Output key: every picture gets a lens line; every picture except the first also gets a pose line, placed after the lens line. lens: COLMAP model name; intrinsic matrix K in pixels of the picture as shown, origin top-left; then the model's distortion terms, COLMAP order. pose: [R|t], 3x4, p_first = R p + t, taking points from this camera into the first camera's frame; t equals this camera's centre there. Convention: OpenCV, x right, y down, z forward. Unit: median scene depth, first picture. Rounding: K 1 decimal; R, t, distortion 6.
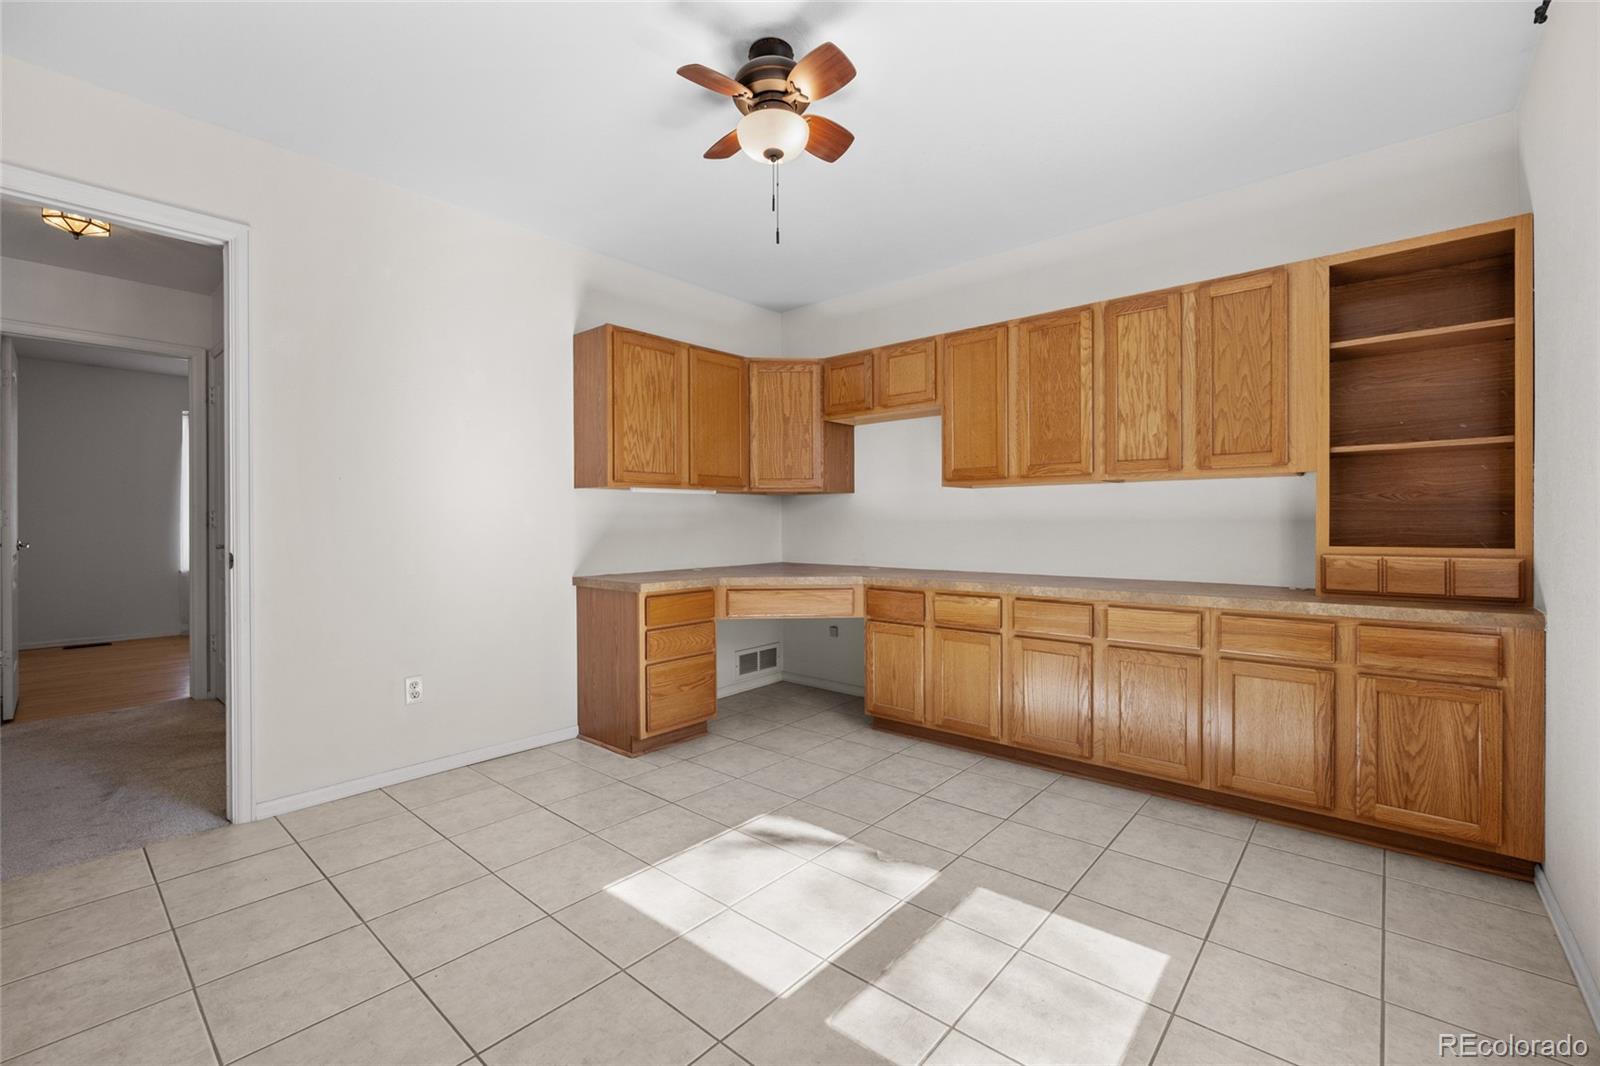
lens RADIAL K [[678.9, 0, 806.5], [0, 678.9, 529.1], [0, 0, 1]] dist [-0.004712, 0.000866]
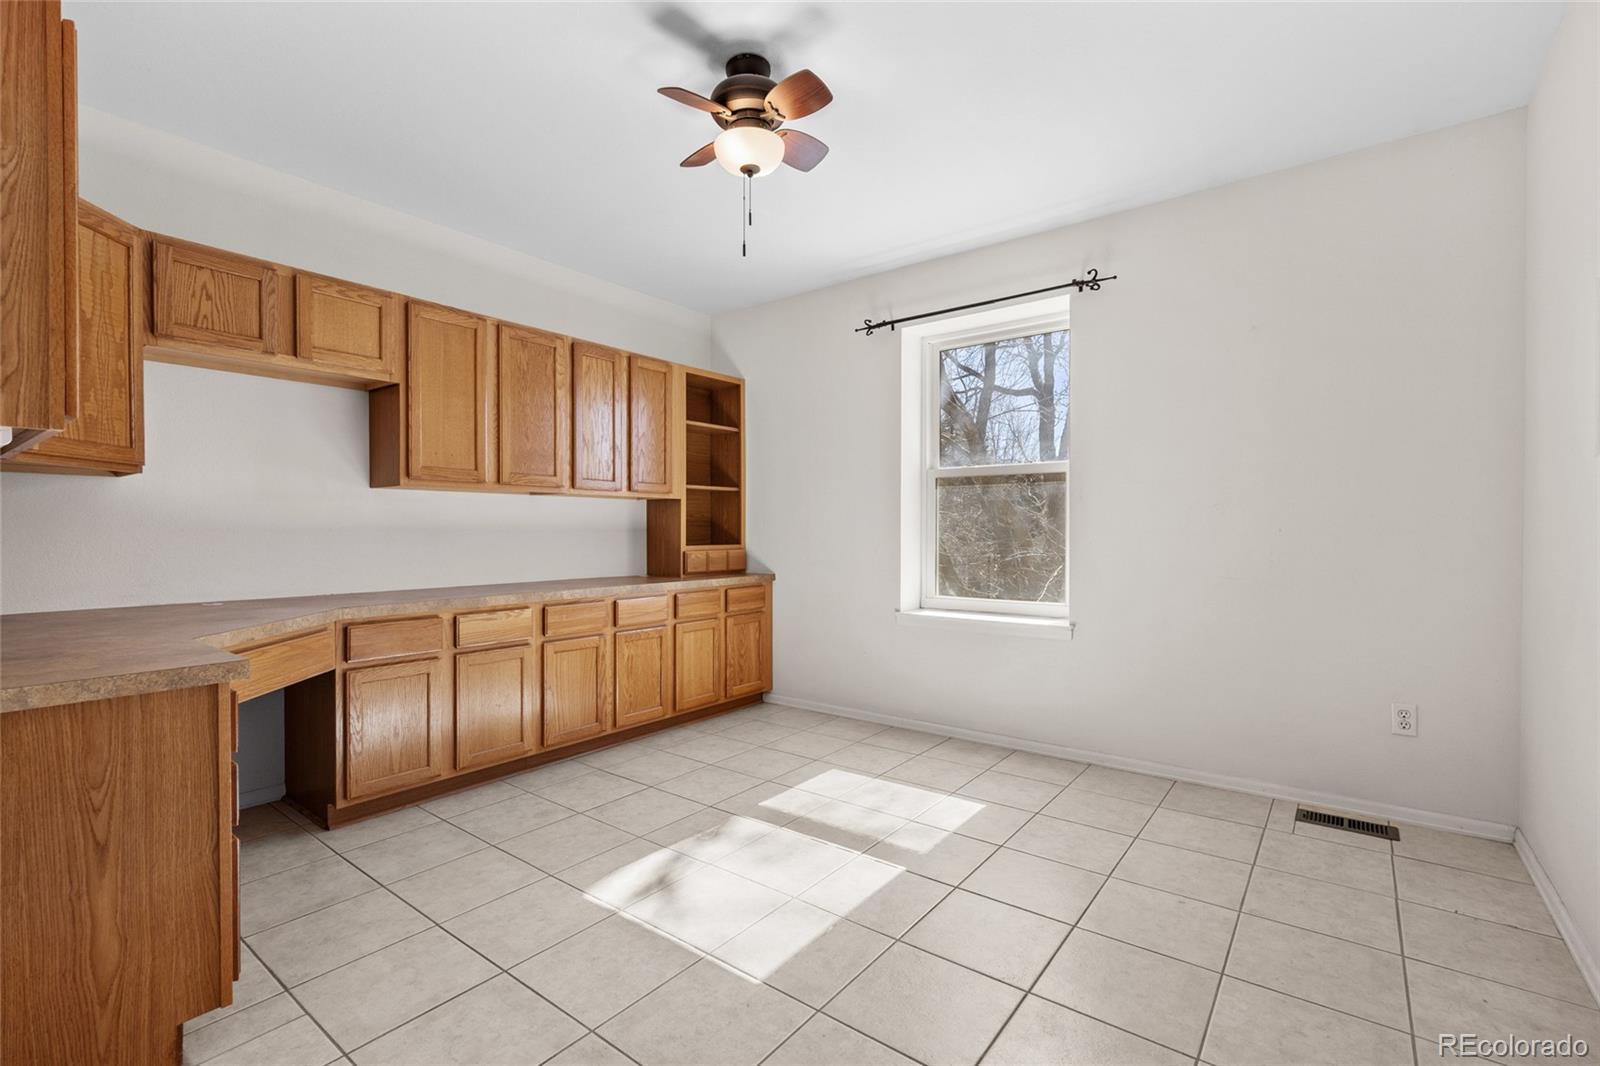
lens RADIAL K [[712.4, 0, 801.2], [0, 712.4, 544.5], [0, 0, 1]] dist [-0.002882, 0.000063]
pose [[-0.056902, -0.015126, 0.998265, -0.933369], [0.009262, 0.999834, 0.015677, -0.002576], [-0.998337, 0.010138, -0.056752, 0.813353]]
